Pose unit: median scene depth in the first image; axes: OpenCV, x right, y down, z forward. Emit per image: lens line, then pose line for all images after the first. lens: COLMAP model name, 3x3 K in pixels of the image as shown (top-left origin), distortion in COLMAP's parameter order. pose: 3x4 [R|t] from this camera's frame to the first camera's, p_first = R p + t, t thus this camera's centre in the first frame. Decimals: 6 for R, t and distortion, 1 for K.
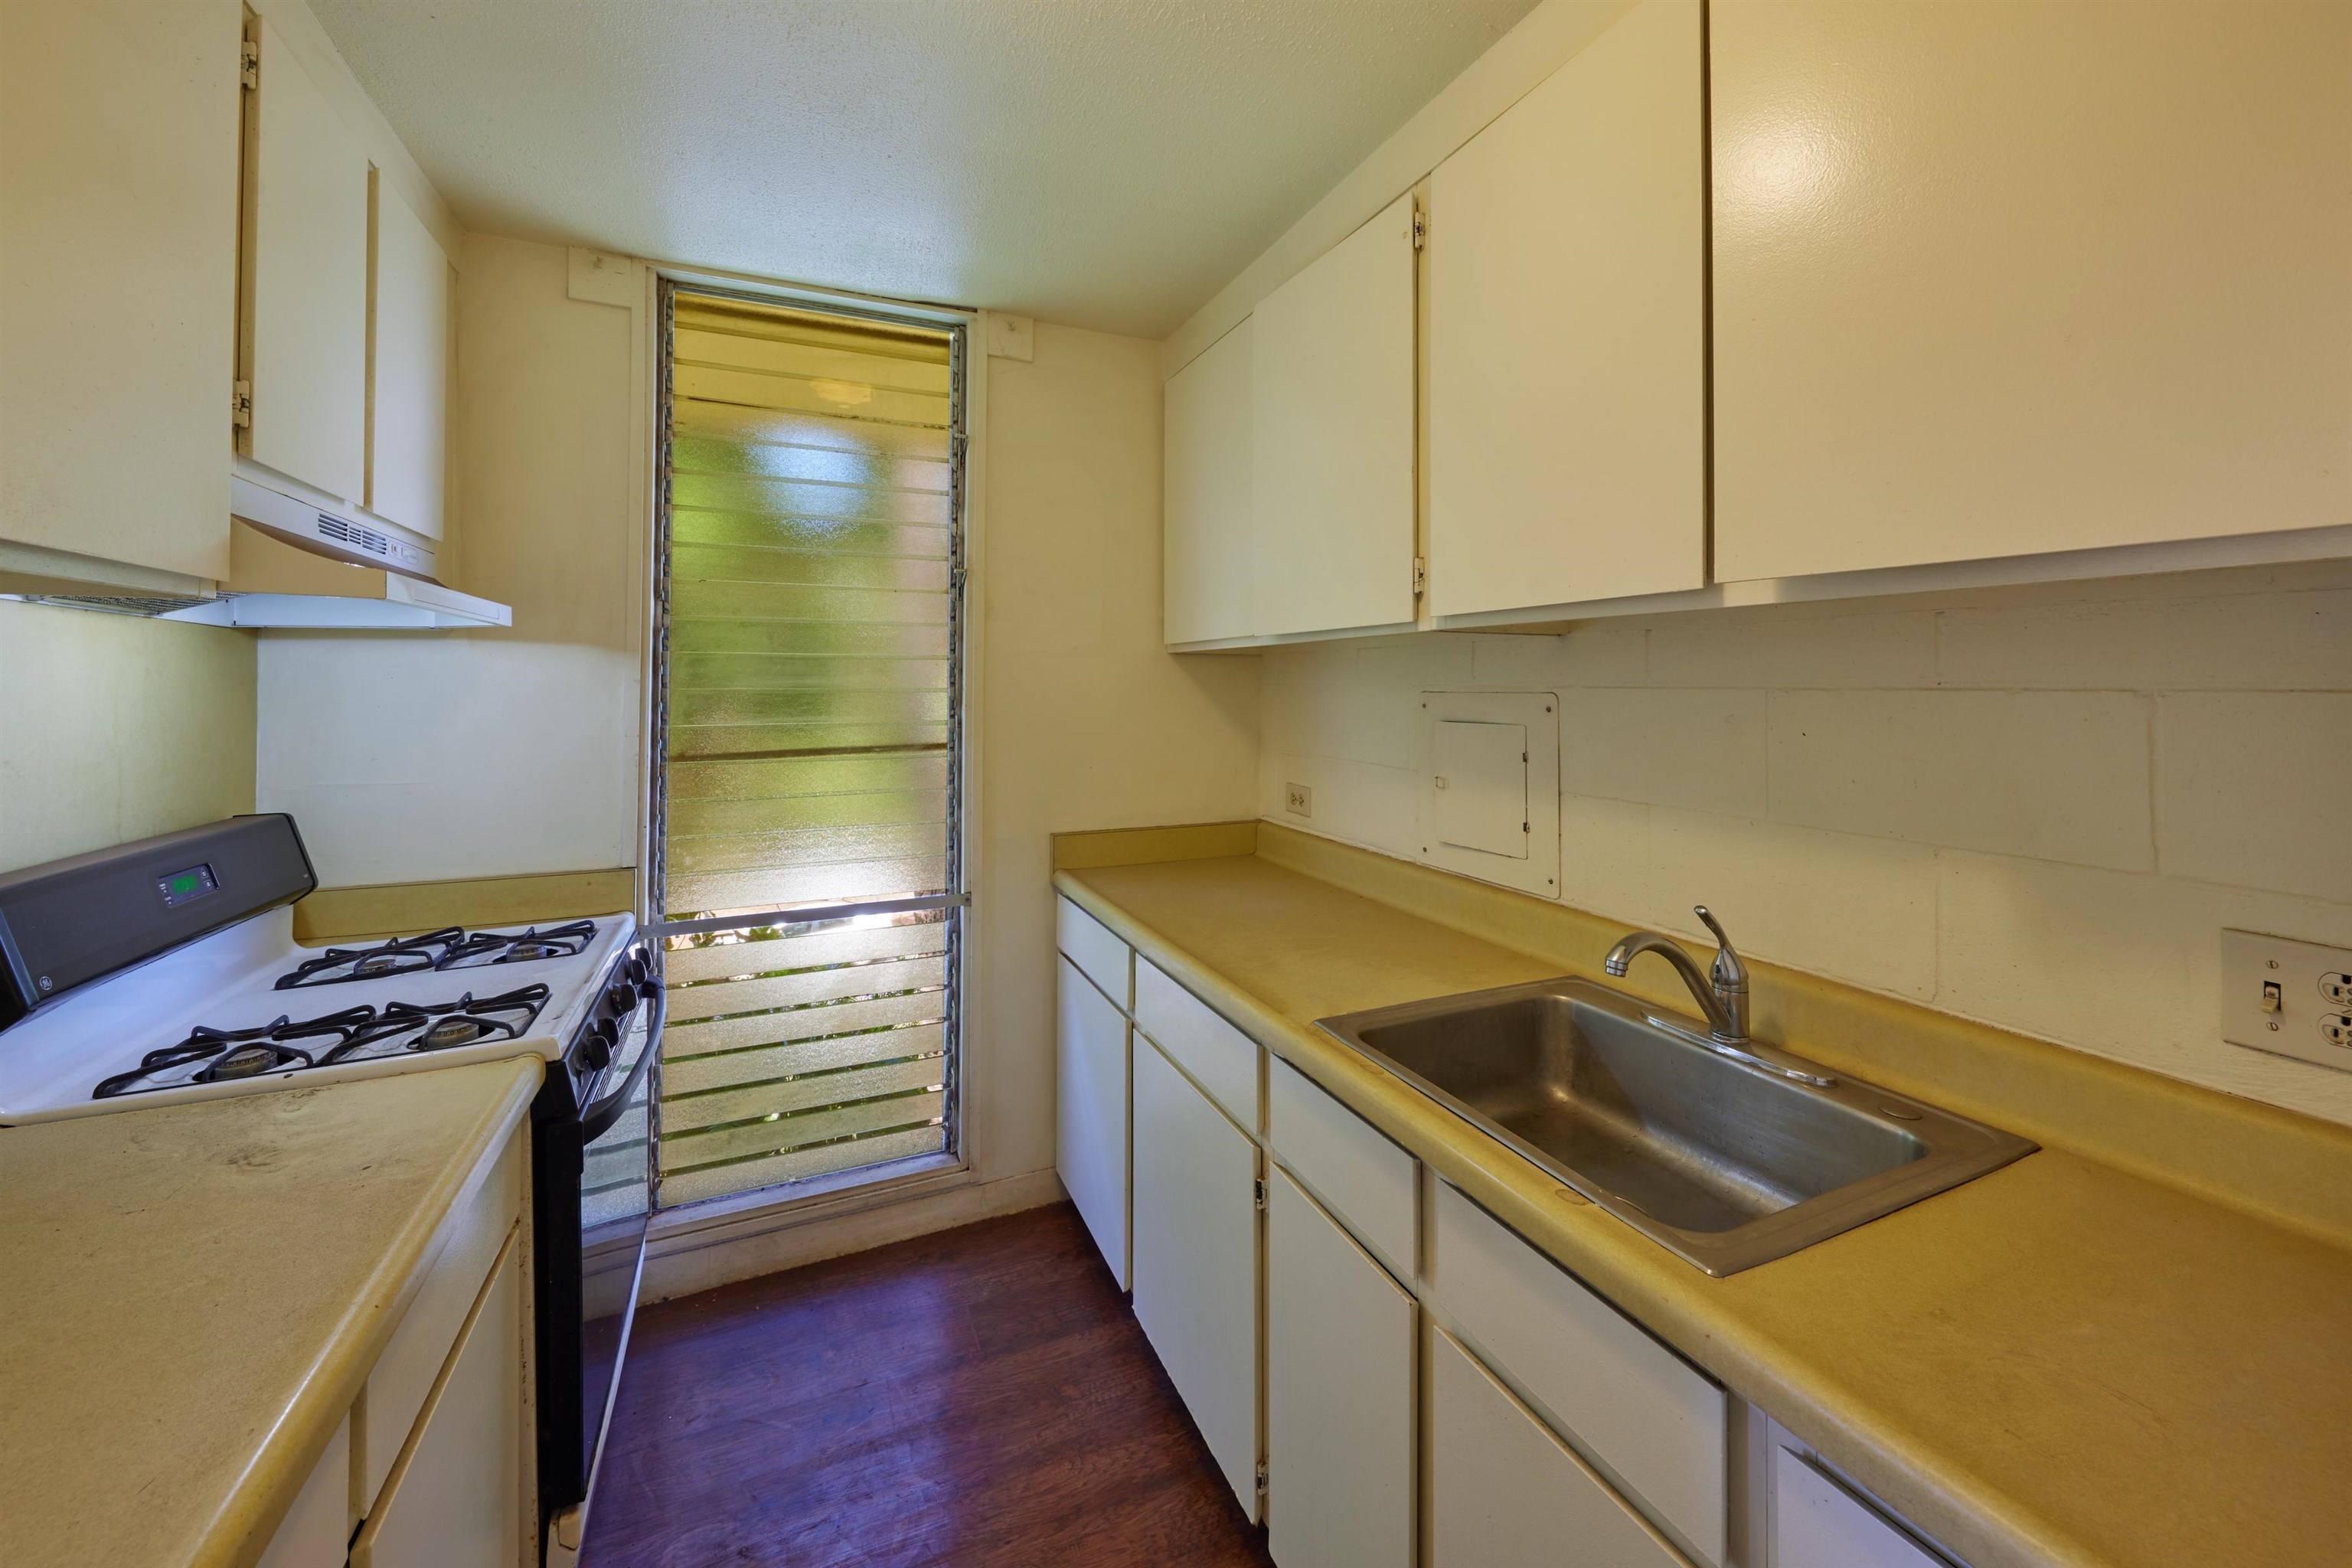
lens RADIAL K [[892.5, 0, 1172.2], [0, 892.5, 653.6], [0, 0, 1]] dist [0.001876, 0.000217]
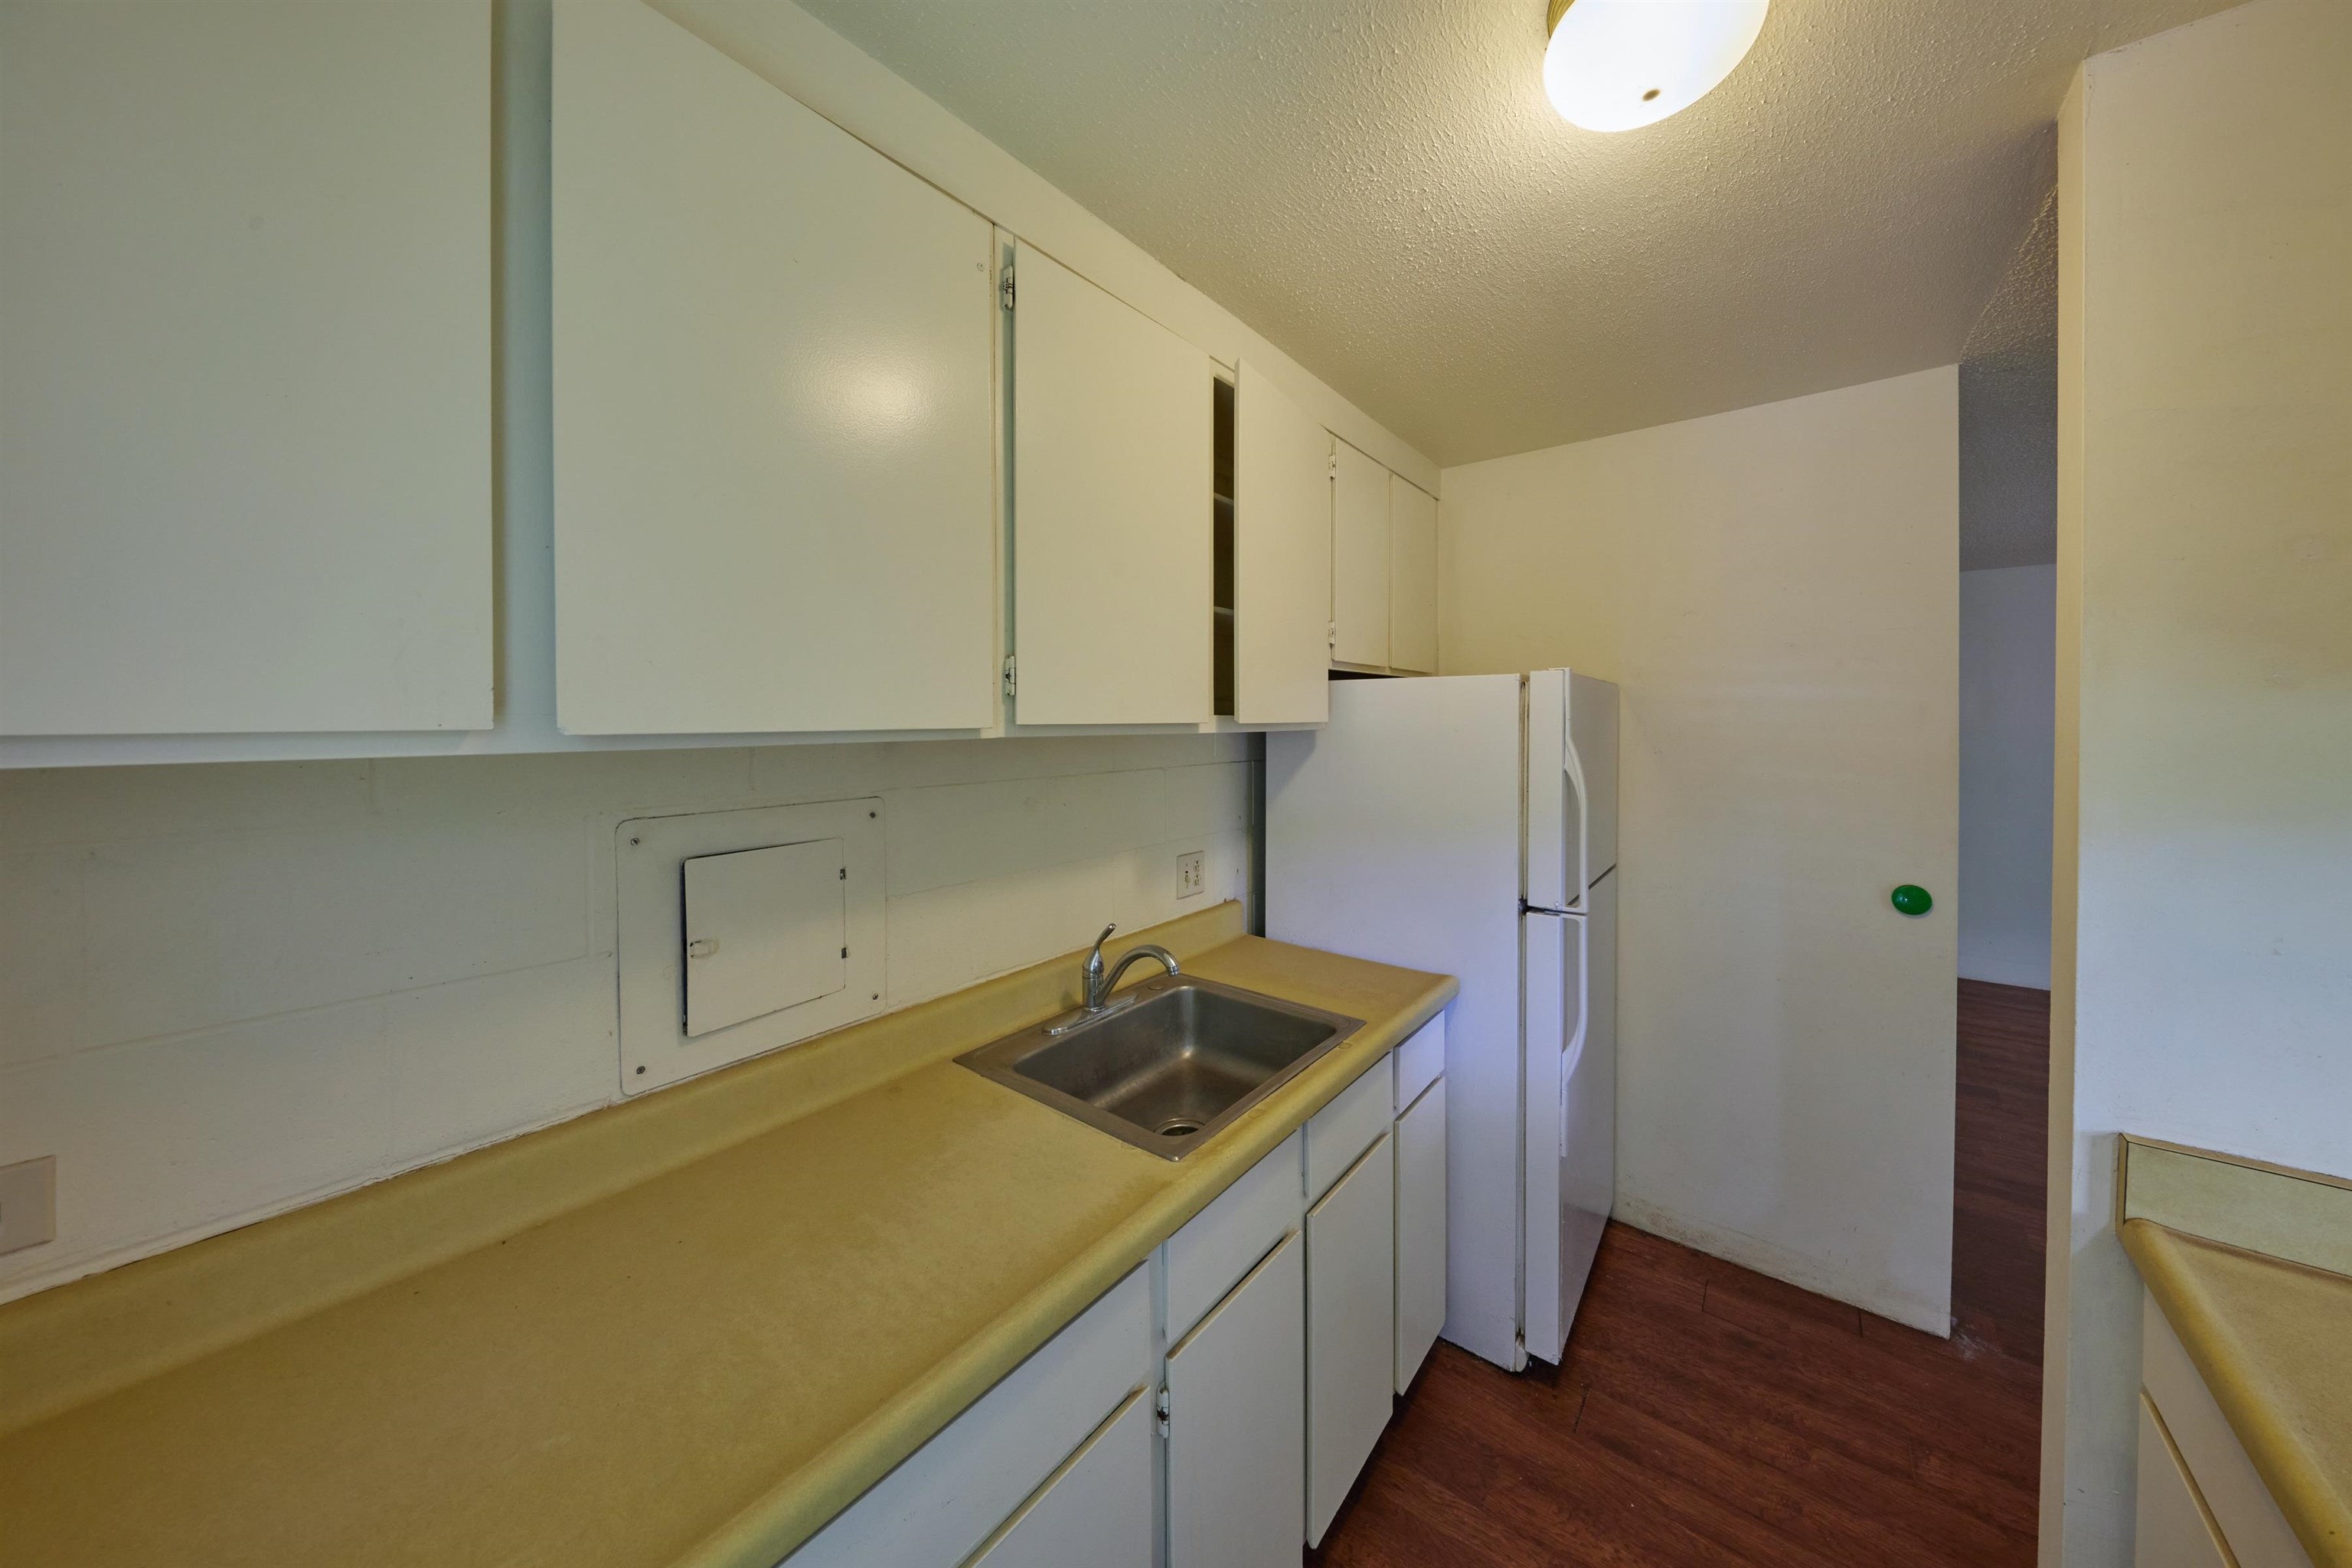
lens RADIAL K [[774.7, 0, 1178.8], [0, 774.7, 724.5], [0, 0, 1]] dist [0.000031, -0.000004]
pose [[-0.463020, -0.003248, 0.886342, -0.470508], [-0.019628, 0.999786, -0.006590, -0.035031], [-0.886130, -0.020448, -0.462985, 1.151803]]
